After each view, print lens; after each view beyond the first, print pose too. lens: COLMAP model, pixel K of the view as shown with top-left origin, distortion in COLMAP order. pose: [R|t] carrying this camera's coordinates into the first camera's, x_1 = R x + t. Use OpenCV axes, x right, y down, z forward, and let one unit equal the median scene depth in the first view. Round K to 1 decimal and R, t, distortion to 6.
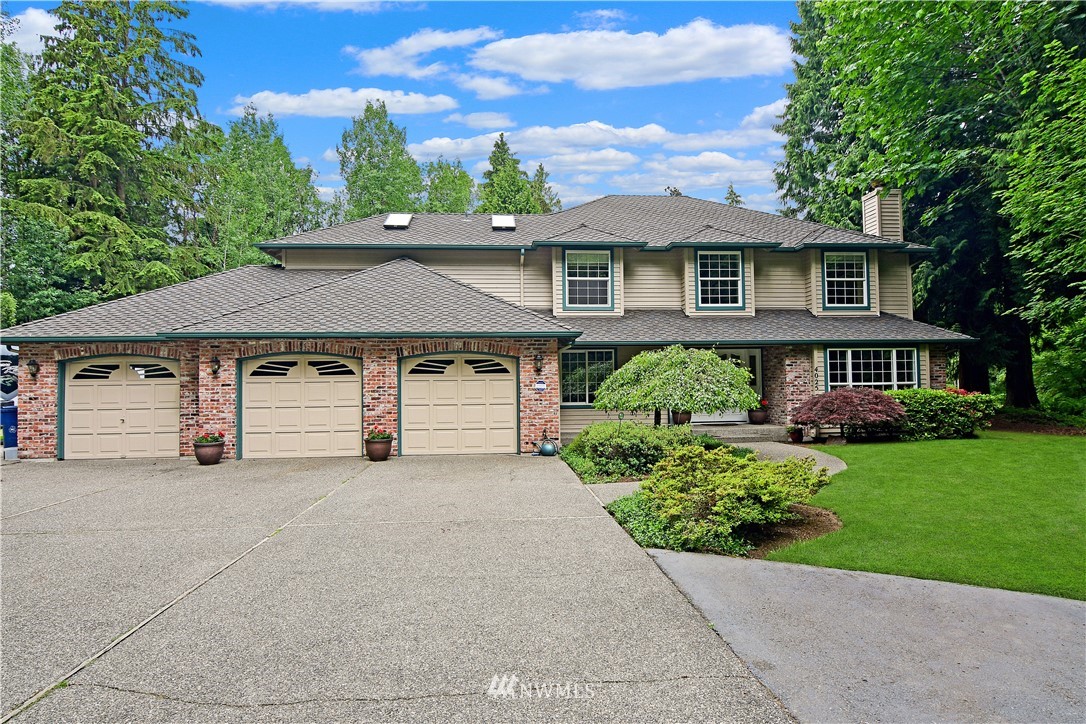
lens RADIAL K [[594.6, 0, 551.3], [0, 594.6, 358.9], [0, 0, 1]] dist [-0.005446, -0.002145]
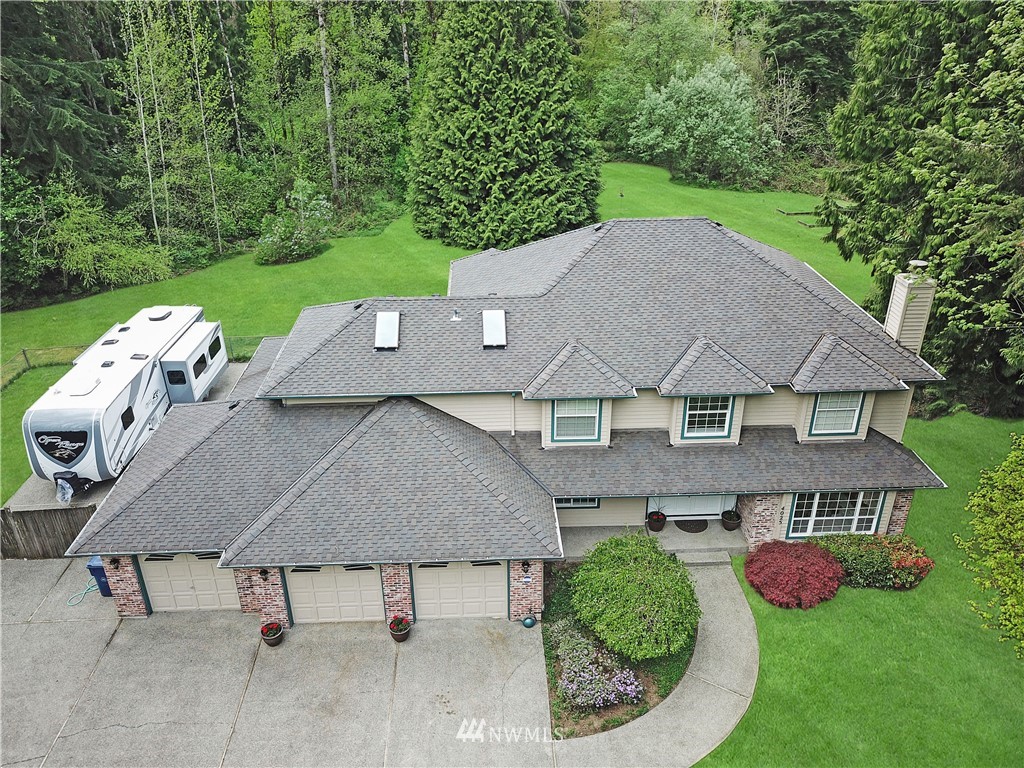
lens RADIAL K [[793.2, 0, 512.0], [0, 793.2, 384.0], [0, 0, 1]] dist [0.007324, 0.002397]
pose [[0.998882, 0.028116, -0.038004, 0.001402], [-0.006082, 0.873664, 0.486491, -0.864824], [0.046881, -0.485716, 0.872859, -0.173178]]
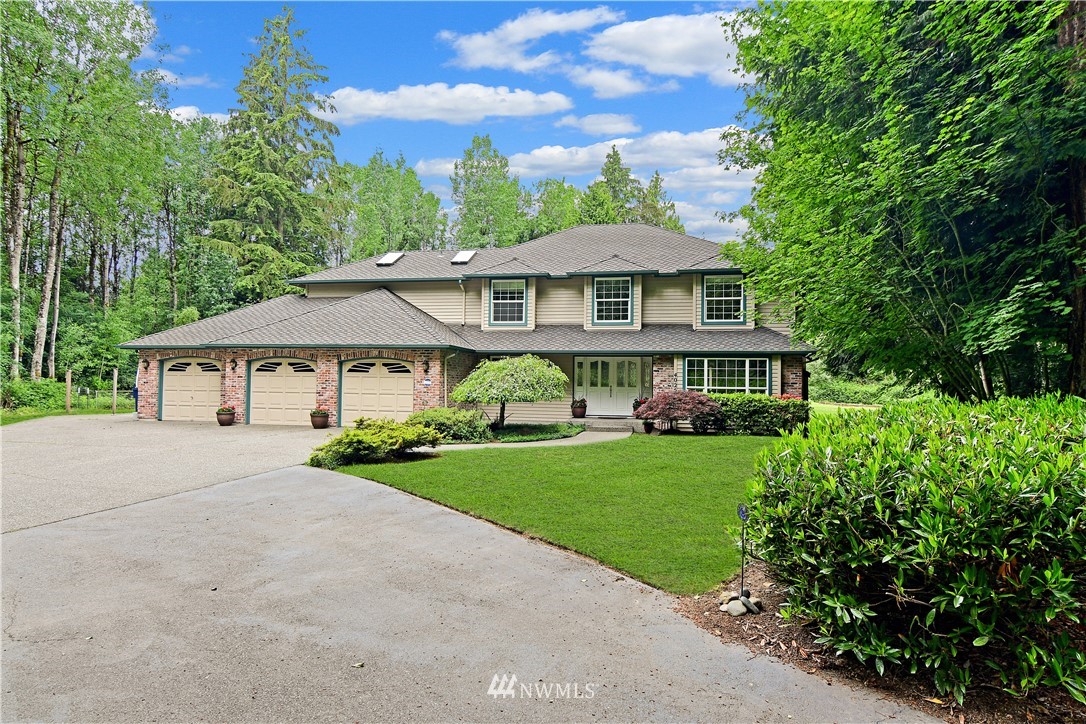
lens RADIAL K [[594.6, 0, 551.3], [0, 594.6, 358.9], [0, 0, 1]] dist [-0.005446, -0.002145]
pose [[0.964272, 0.013882, -0.264549, 0.511554], [-0.013276, 0.999904, 0.004078, -0.016235], [0.264580, -0.000421, 0.964364, -0.235224]]
